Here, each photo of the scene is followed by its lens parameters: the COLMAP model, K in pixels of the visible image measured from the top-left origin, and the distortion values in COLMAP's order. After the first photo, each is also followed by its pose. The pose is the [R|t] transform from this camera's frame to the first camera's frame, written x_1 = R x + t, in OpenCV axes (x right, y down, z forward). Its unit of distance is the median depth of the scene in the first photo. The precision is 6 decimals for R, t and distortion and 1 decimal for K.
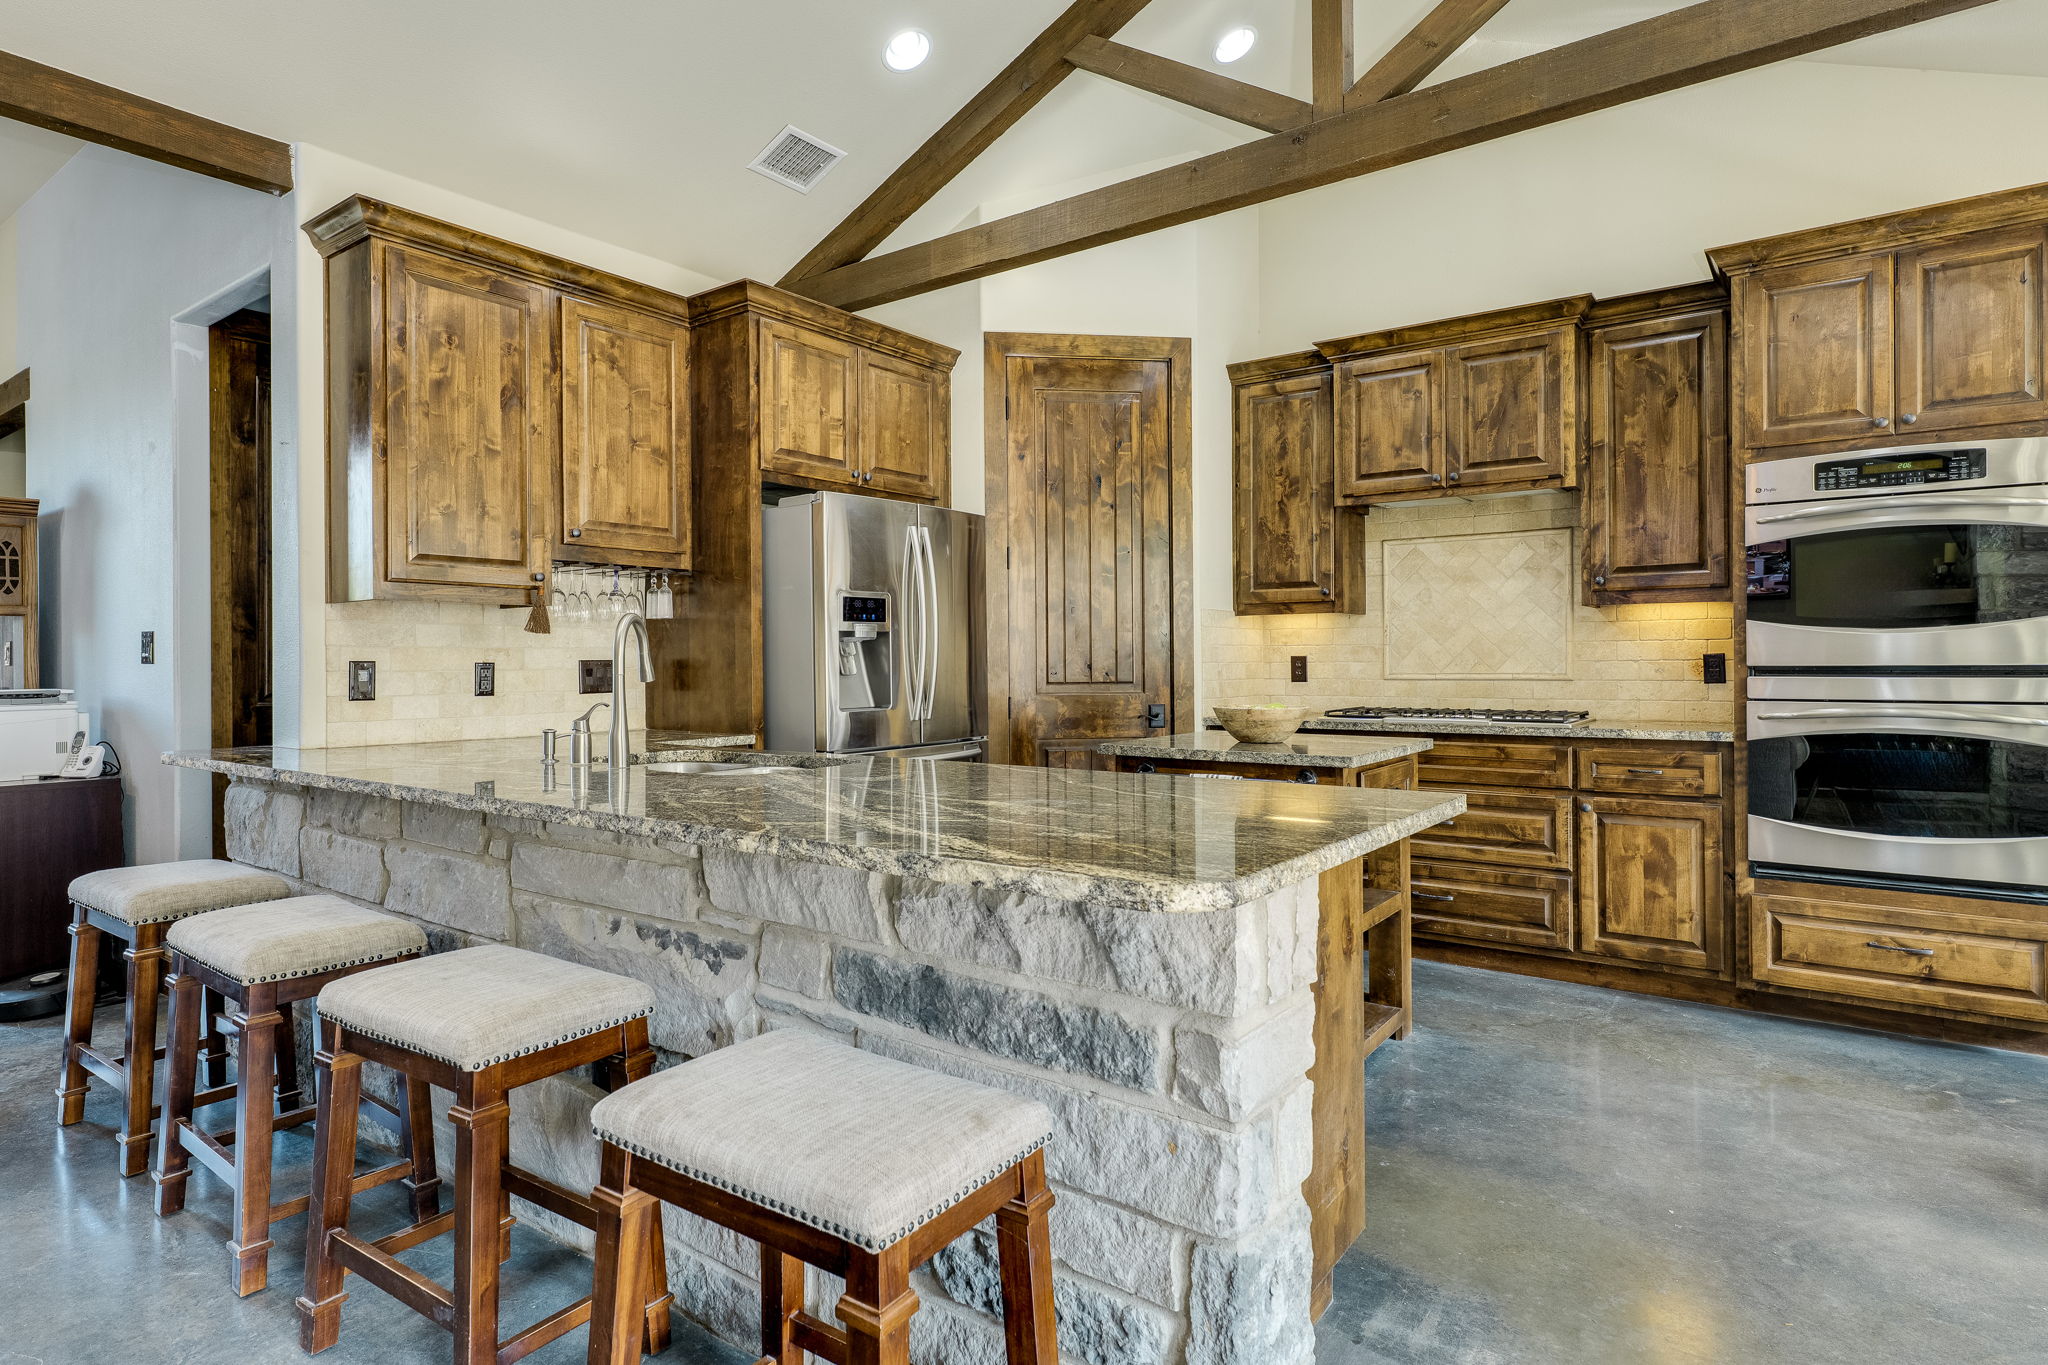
lens RADIAL K [[1132.0, 0, 1020.1], [0, 1132.0, 662.2], [0, 0, 1]] dist [0.005578, 0.000282]
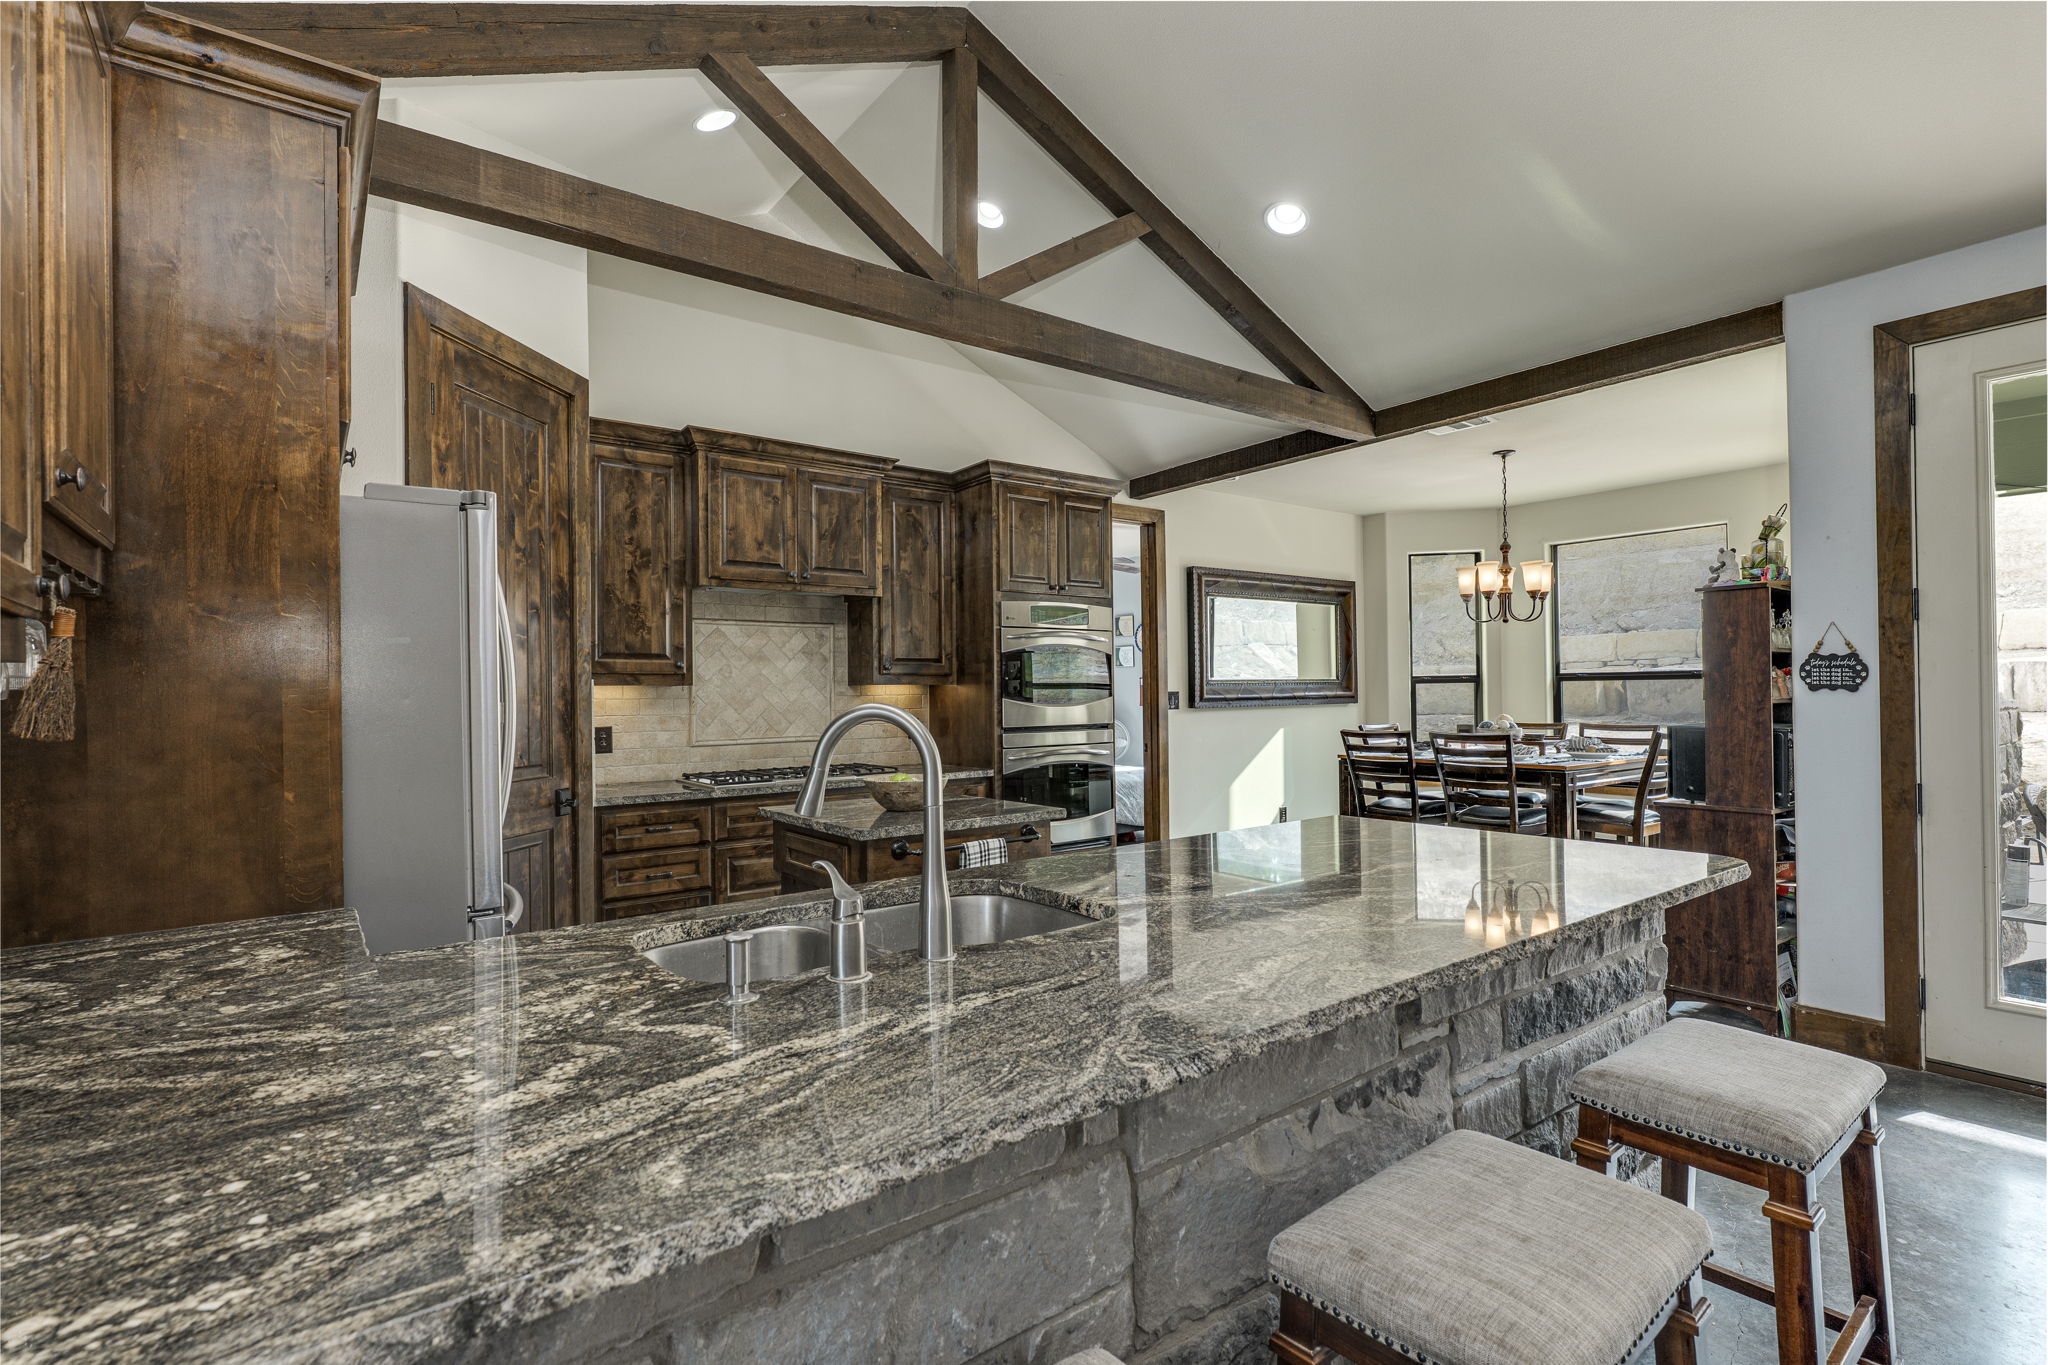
lens RADIAL K [[946.4, 0, 1018.9], [0, 946.4, 695.7], [0, 0, 1]] dist [0.002812, 0.000083]
pose [[0.287854, 0.002591, 0.957671, -0.481891], [0.009913, 0.999935, -0.005685, -0.026596], [-0.957623, 0.011130, 0.287809, 0.462694]]
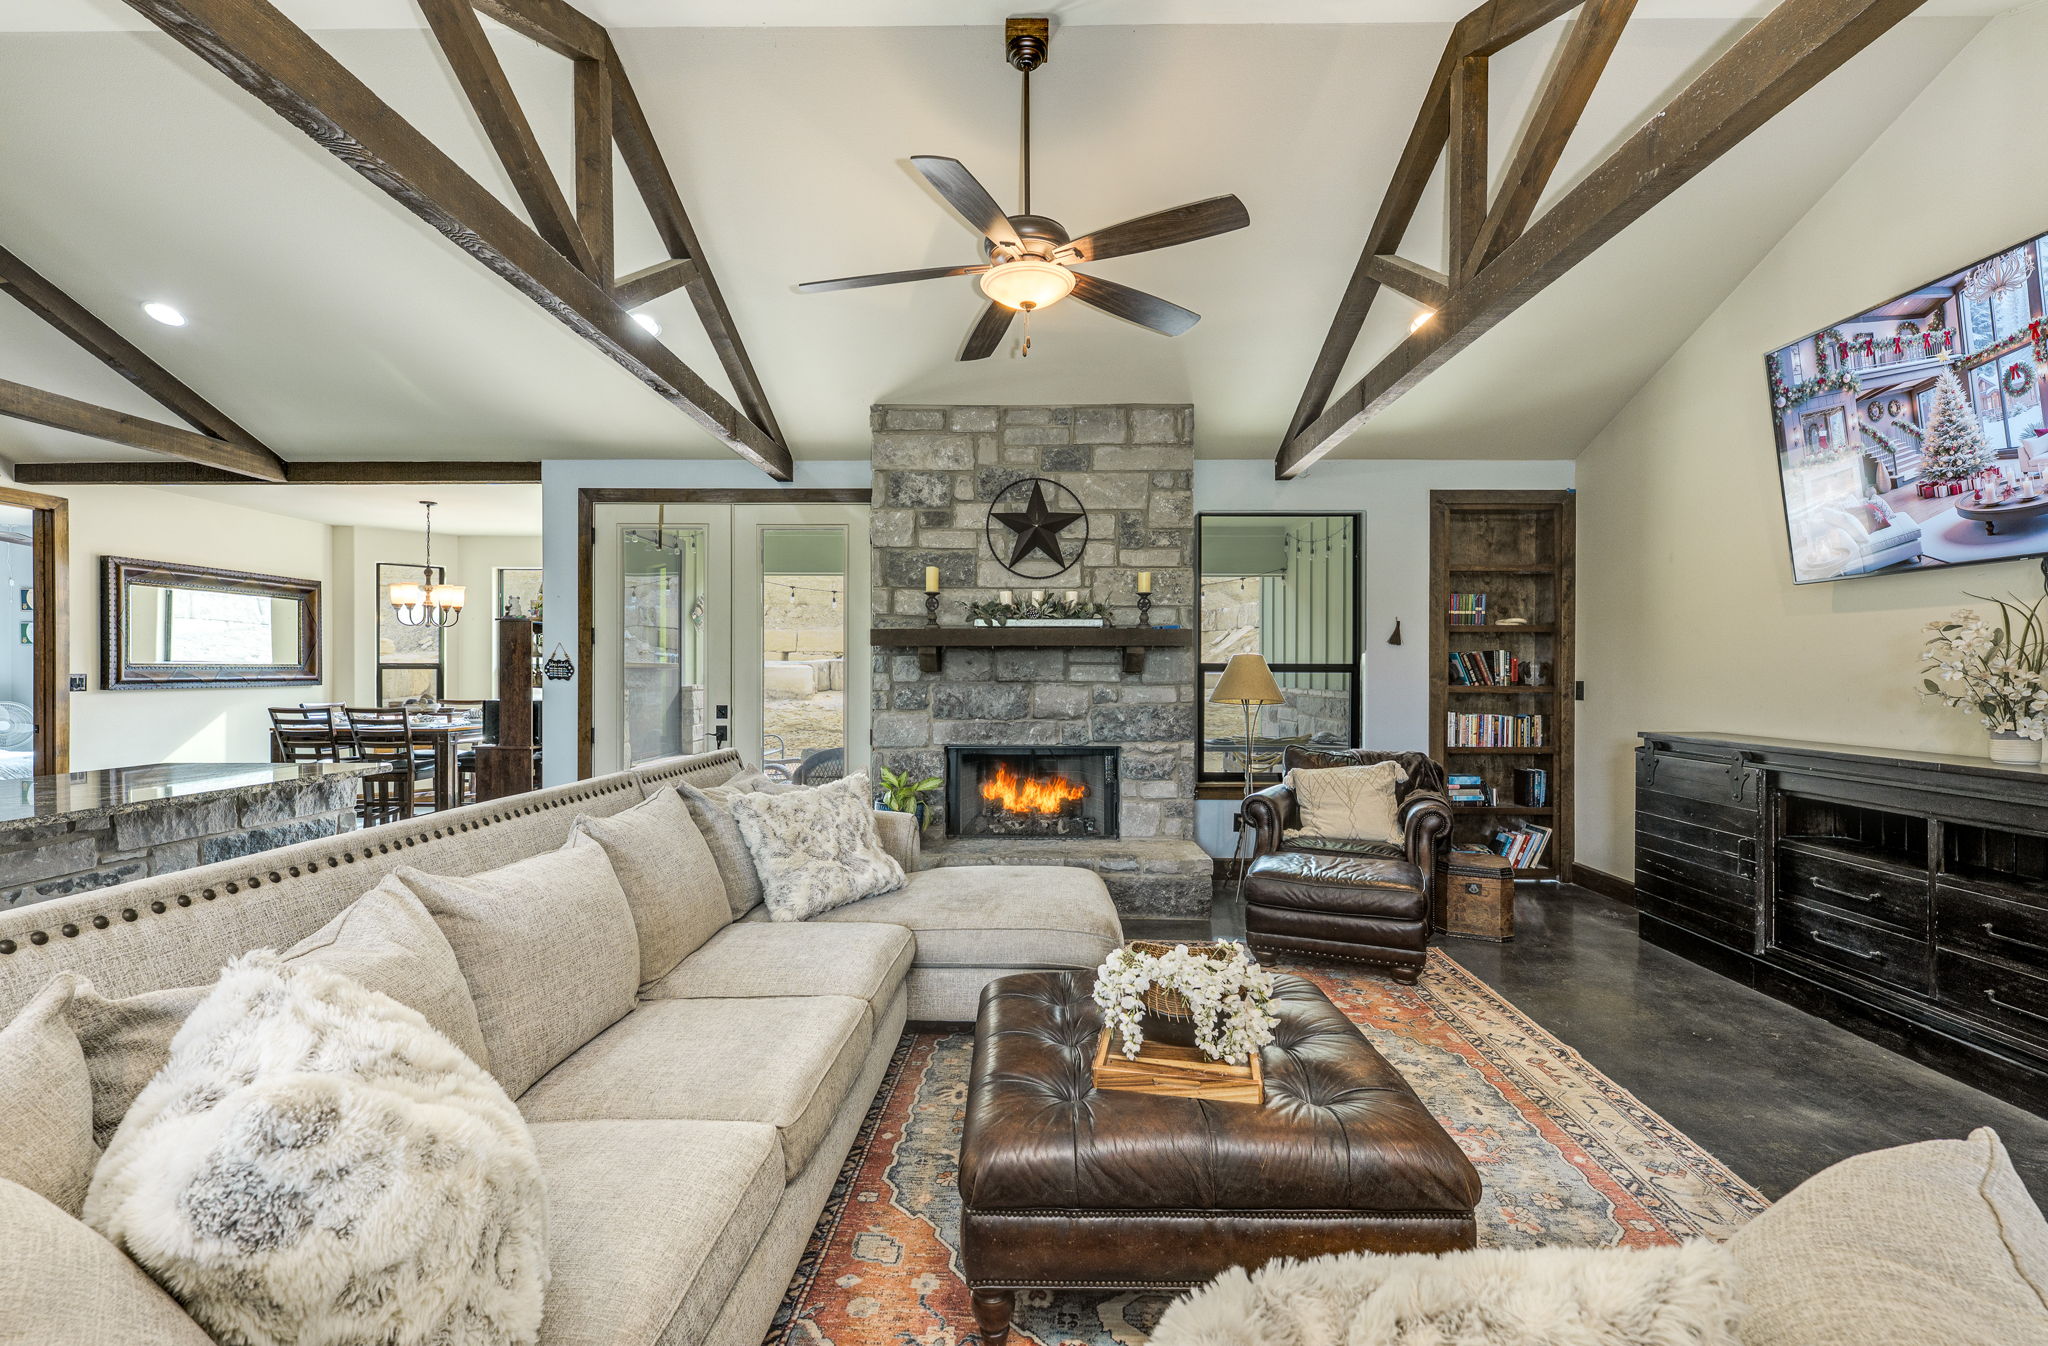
lens RADIAL K [[884.1, 0, 1026.6], [0, 884.1, 678.1], [0, 0, 1]] dist [0.003159, 0.000688]
pose [[-0.578705, -0.000352, 0.815537, -1.003490], [0.000819, 0.999999, 0.001013, -0.031669], [-0.815537, 0.001254, -0.578704, 0.261825]]
